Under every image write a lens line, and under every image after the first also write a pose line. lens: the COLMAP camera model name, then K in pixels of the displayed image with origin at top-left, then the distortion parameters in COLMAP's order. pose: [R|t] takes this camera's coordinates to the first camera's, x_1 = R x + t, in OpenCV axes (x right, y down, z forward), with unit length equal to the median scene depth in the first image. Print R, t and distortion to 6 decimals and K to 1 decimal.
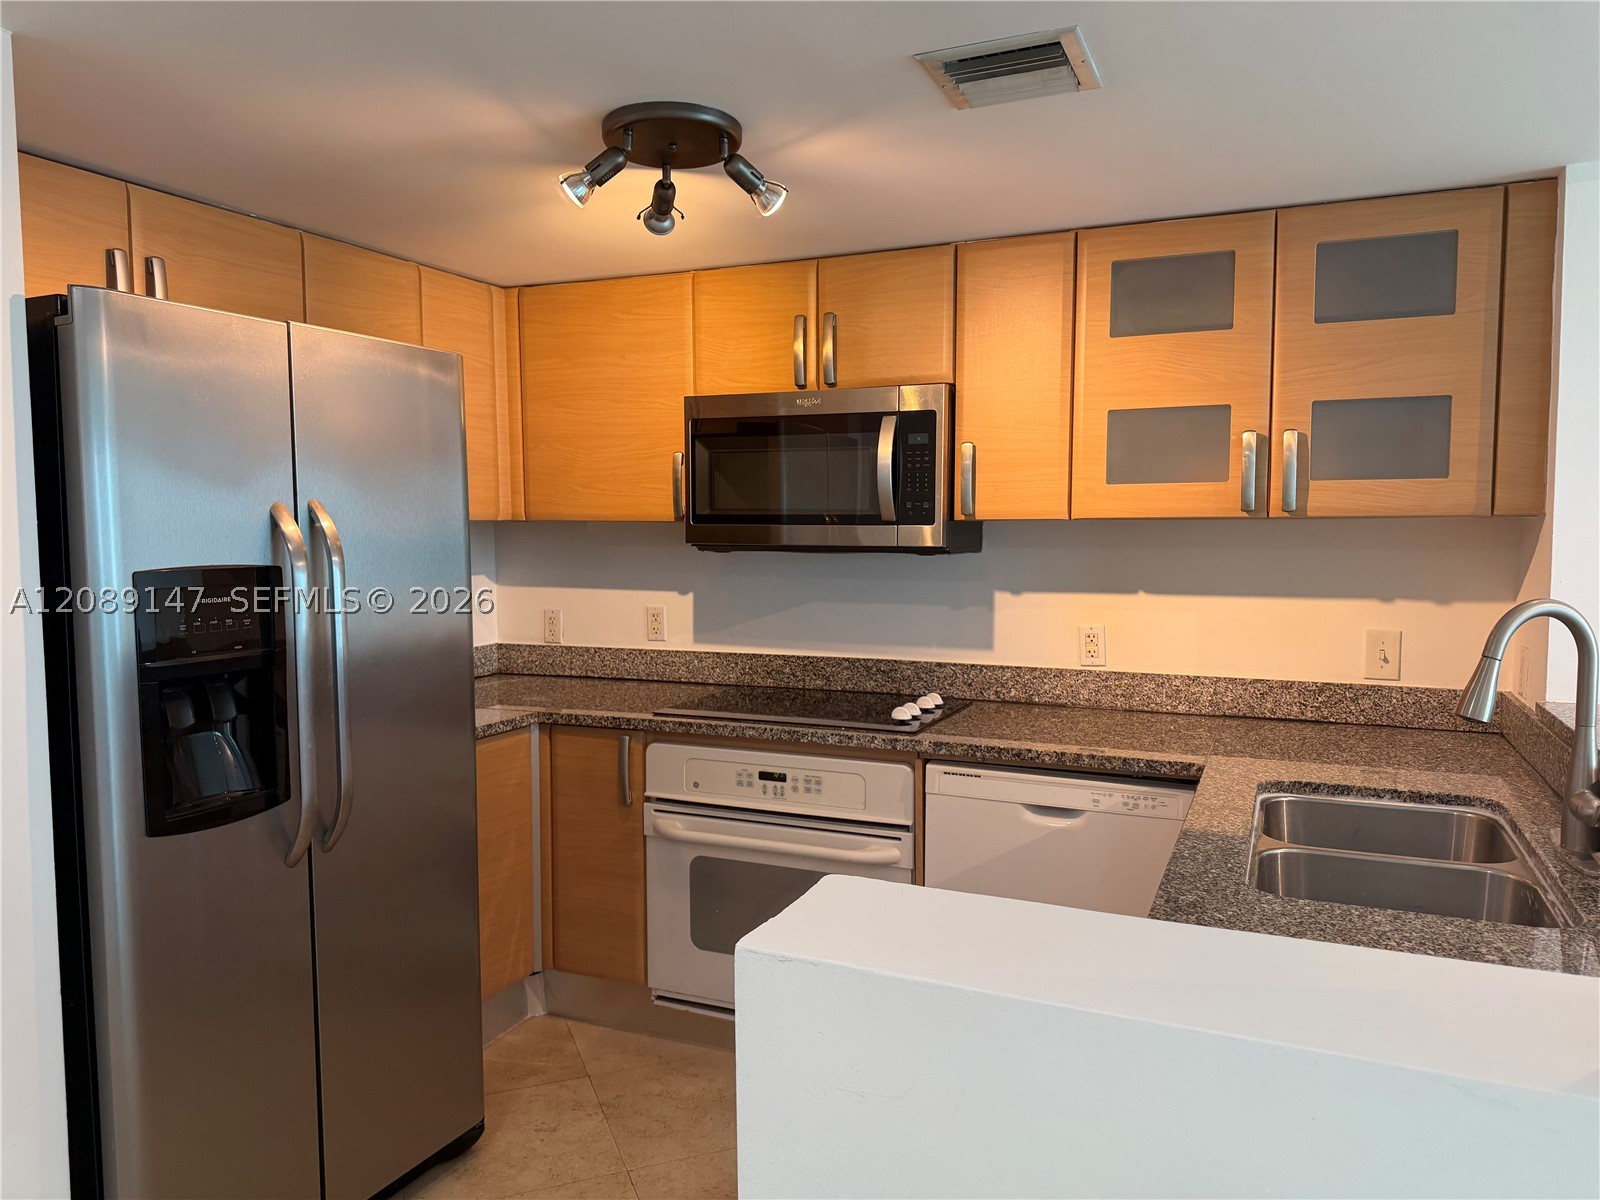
lens RADIAL K [[1125.2, 0, 791.7], [0, 1125.2, 602.1], [0, 0, 1]] dist [0.056841, -0.068868]
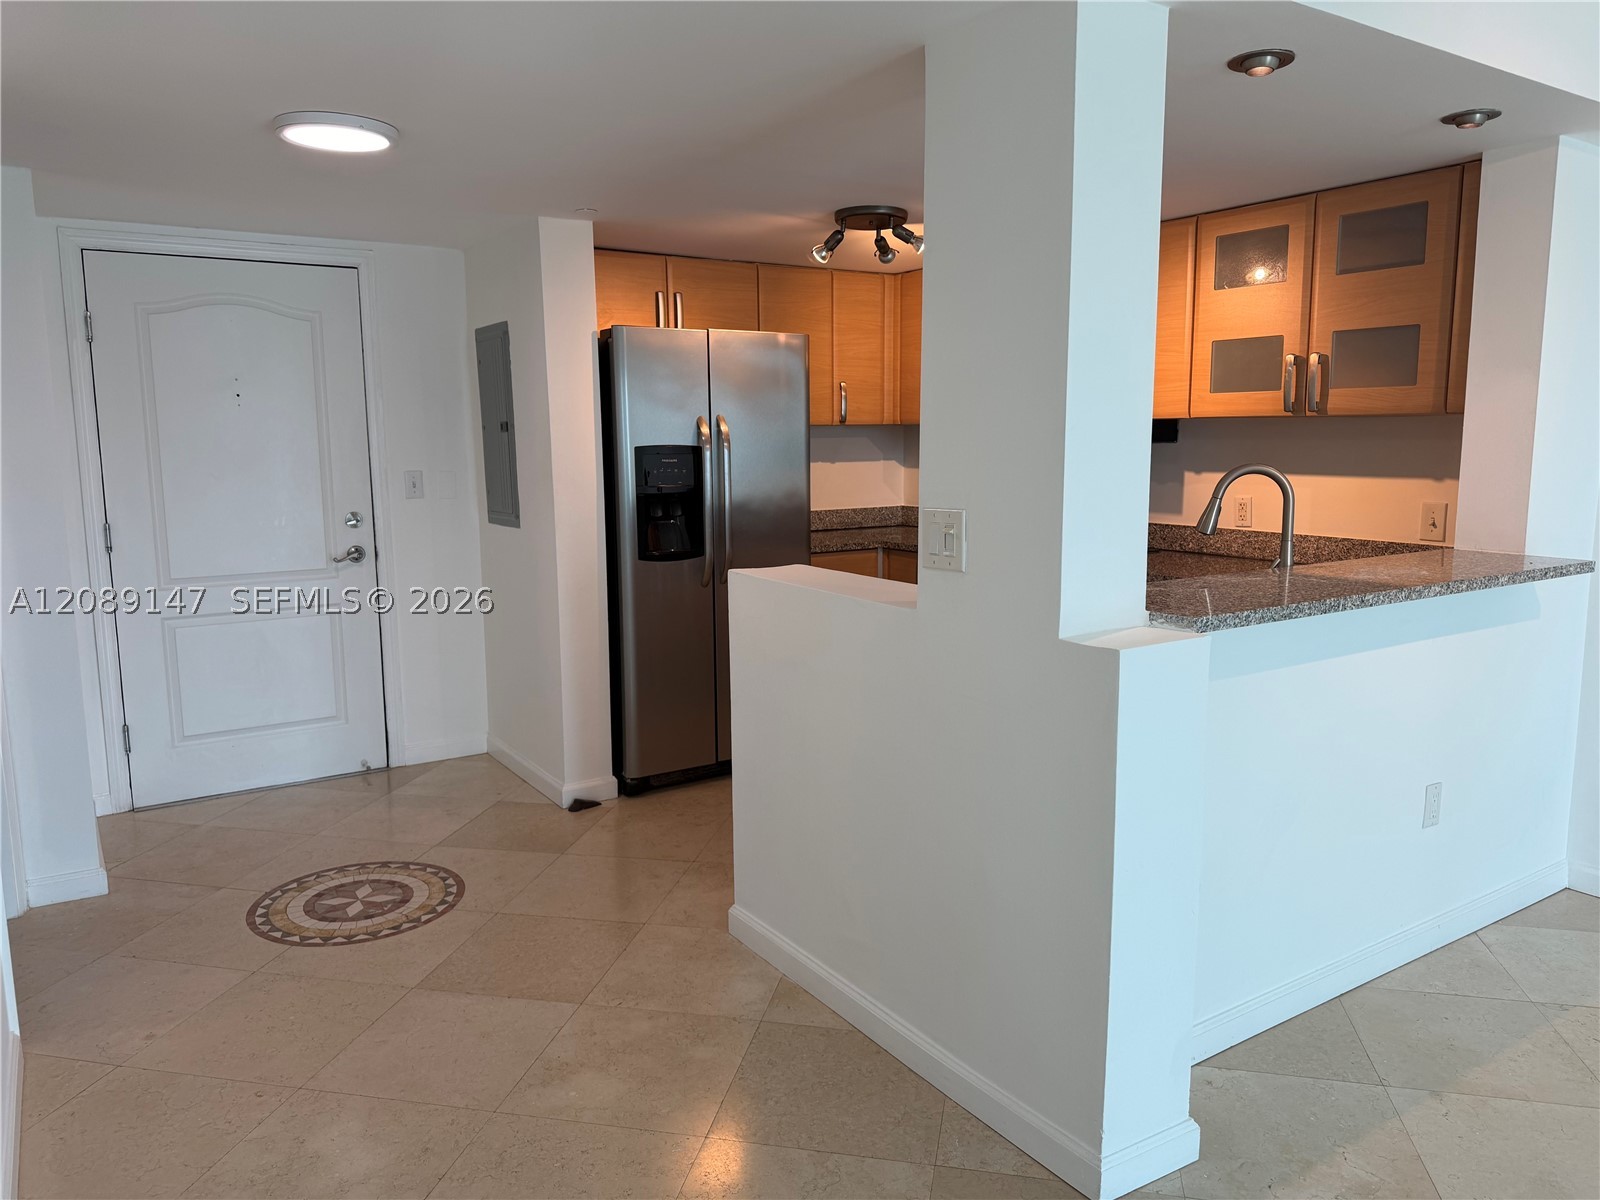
lens RADIAL K [[1125.2, 0, 799.3], [0, 1125.2, 596.4], [0, 0, 1]] dist [0.056841, -0.068868]
pose [[0.837393, 0.074635, -0.541481, 0.622557], [-0.032761, 0.995706, 0.086580, 0.043002], [0.545618, -0.054762, 0.836243, -0.489848]]
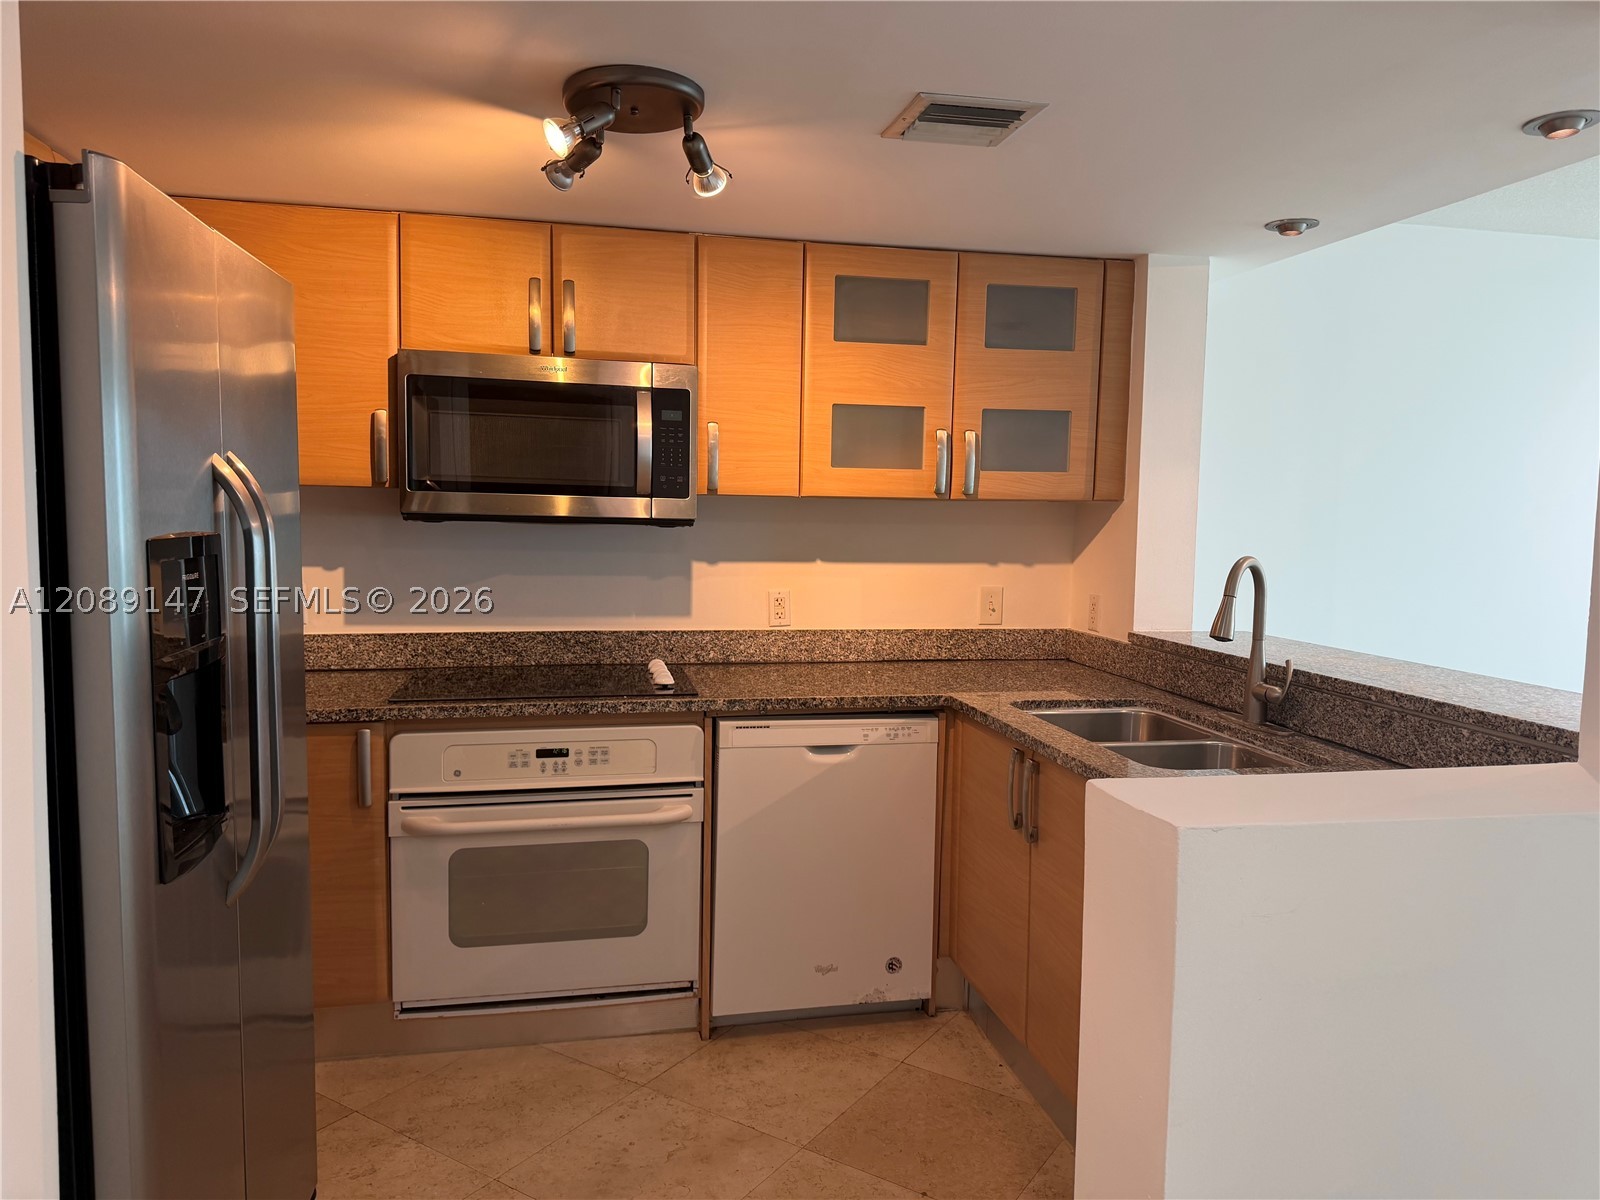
lens RADIAL K [[1125.2, 0, 800.7], [0, 1125.2, 604.6], [0, 0, 1]] dist [0.056841, -0.068868]
pose [[0.806591, -0.036182, 0.590002, -0.421609], [0.022008, 0.999271, 0.031193, 0.000056], [-0.590700, -0.012175, 0.806799, 0.081935]]
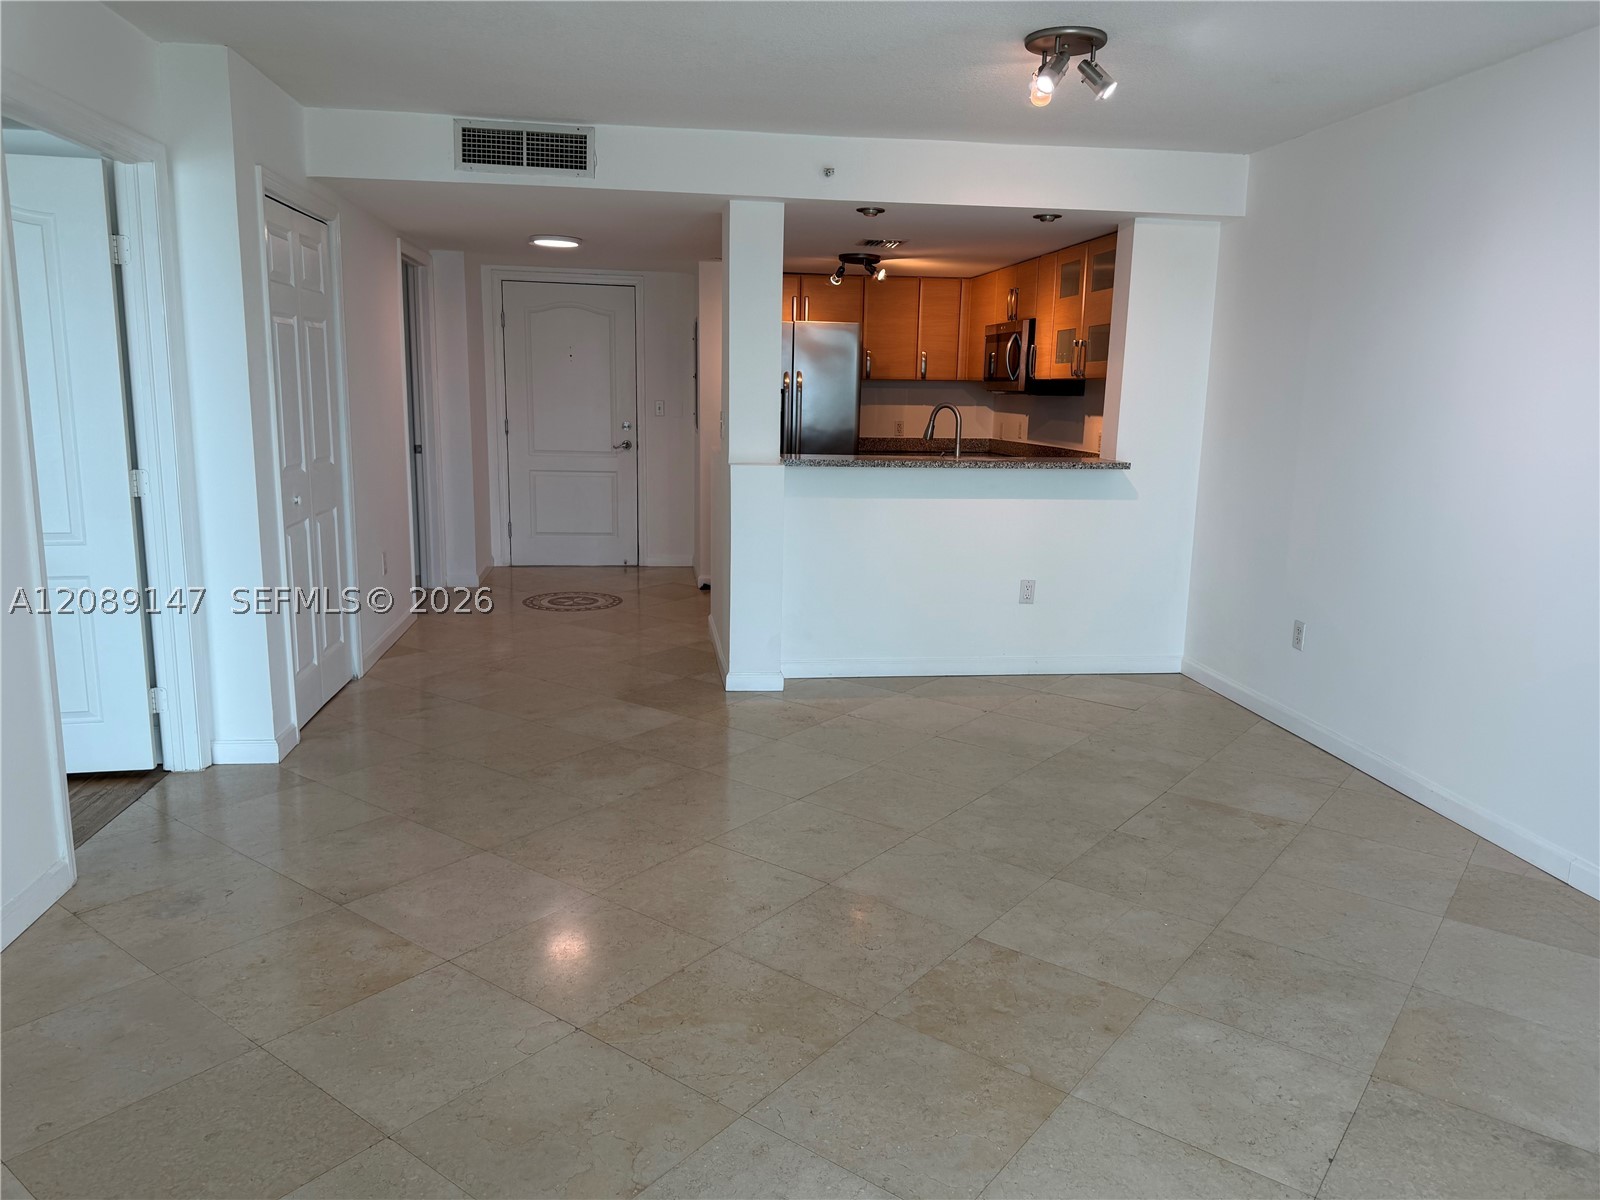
lens RADIAL K [[1125.2, 0, 803.2], [0, 1125.2, 605.4], [0, 0, 1]] dist [0.056841, -0.068868]
pose [[0.522766, 0.173936, -0.834543, 1.954961], [-0.080872, 0.984667, 0.154566, 0.064400], [0.848631, -0.013311, 0.528817, -0.641727]]
